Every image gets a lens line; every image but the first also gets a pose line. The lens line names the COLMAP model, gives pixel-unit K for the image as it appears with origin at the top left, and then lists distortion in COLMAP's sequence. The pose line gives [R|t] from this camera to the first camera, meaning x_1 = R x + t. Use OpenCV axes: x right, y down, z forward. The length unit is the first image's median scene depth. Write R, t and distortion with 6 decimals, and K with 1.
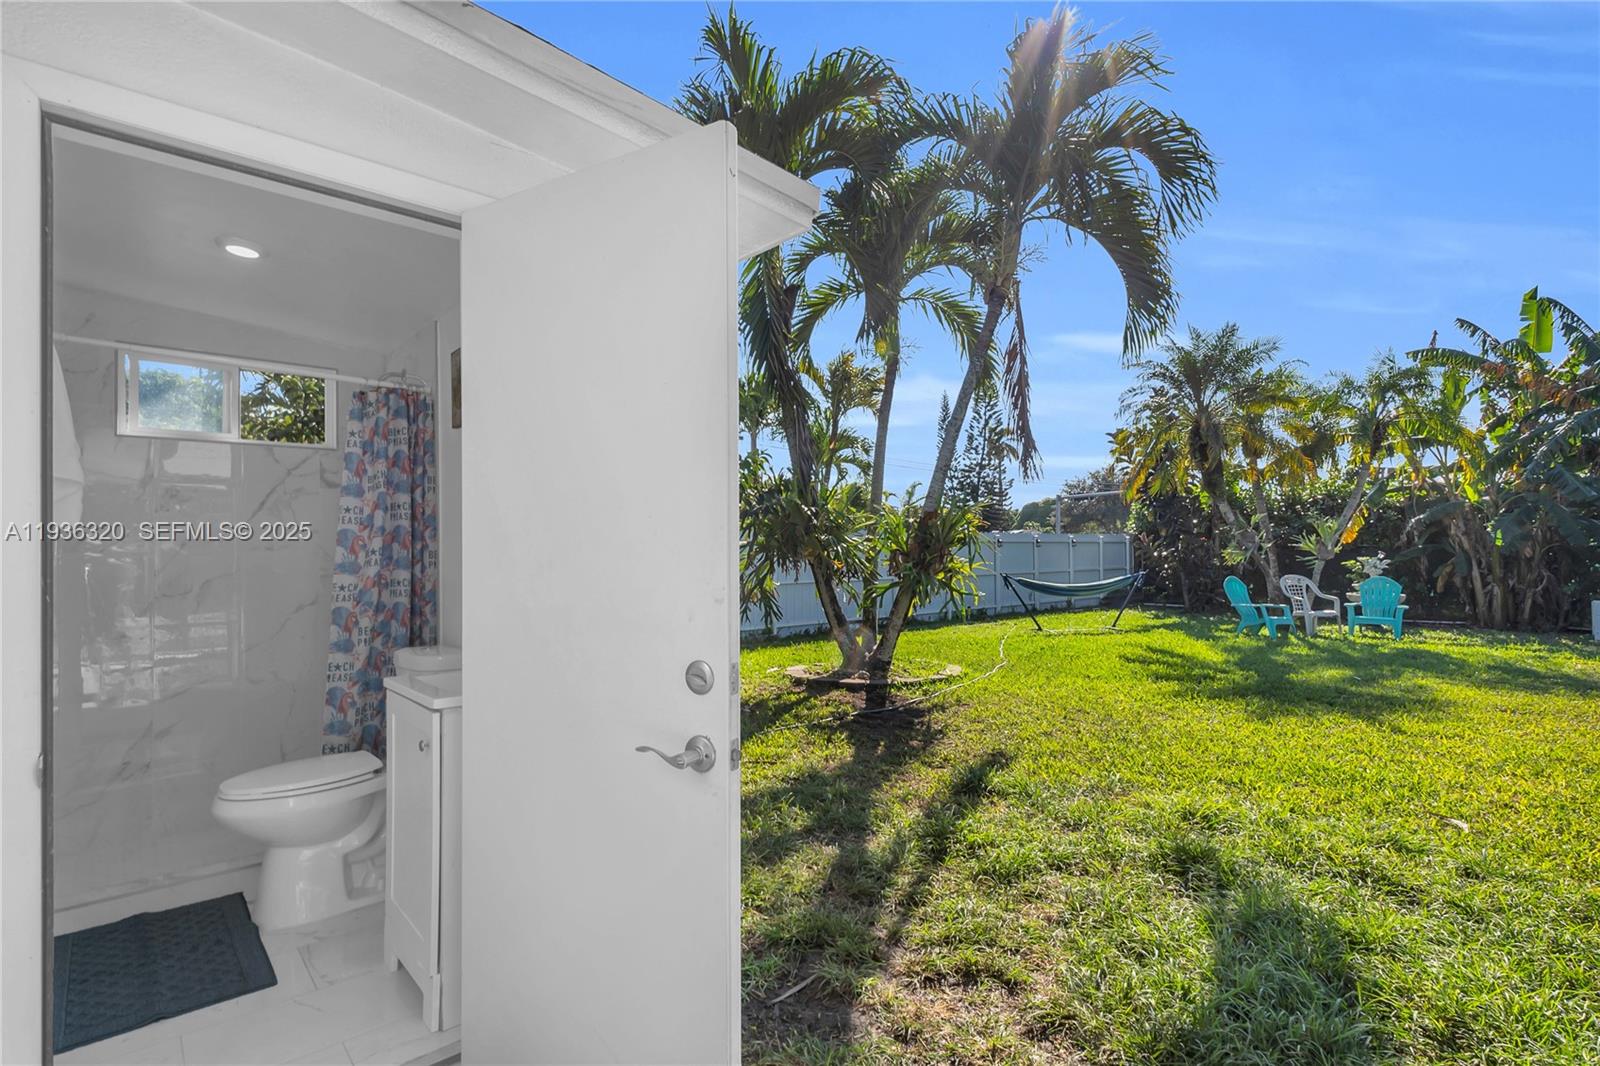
lens RADIAL K [[750.2, 0, 793.2], [0, 750.2, 538.4], [0, 0, 1]] dist [-0.002047, 0.000013]
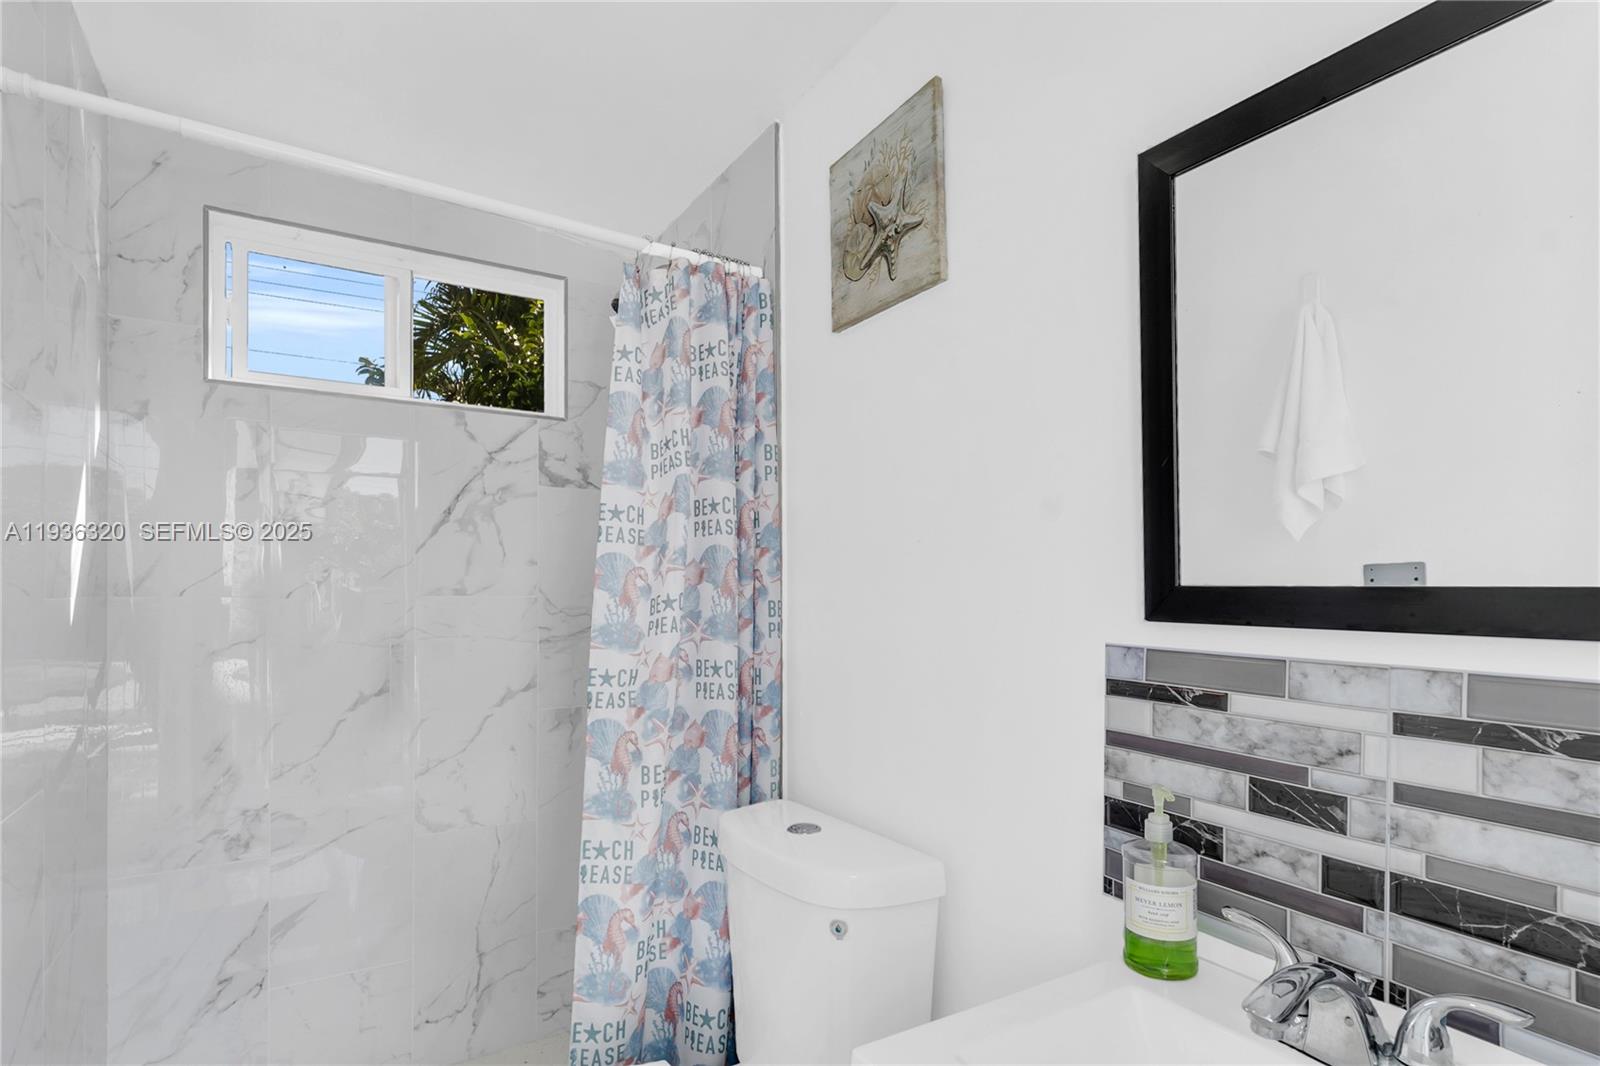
lens RADIAL K [[778.7, 0, 802.7], [0, 778.7, 590.2], [0, 0, 1]] dist [0.001638, -0.000081]
pose [[0.984750, 0.009789, -0.173701, -0.385186], [-0.007491, 0.999876, 0.013877, 0.003116], [0.173816, -0.012364, 0.984701, 0.525840]]
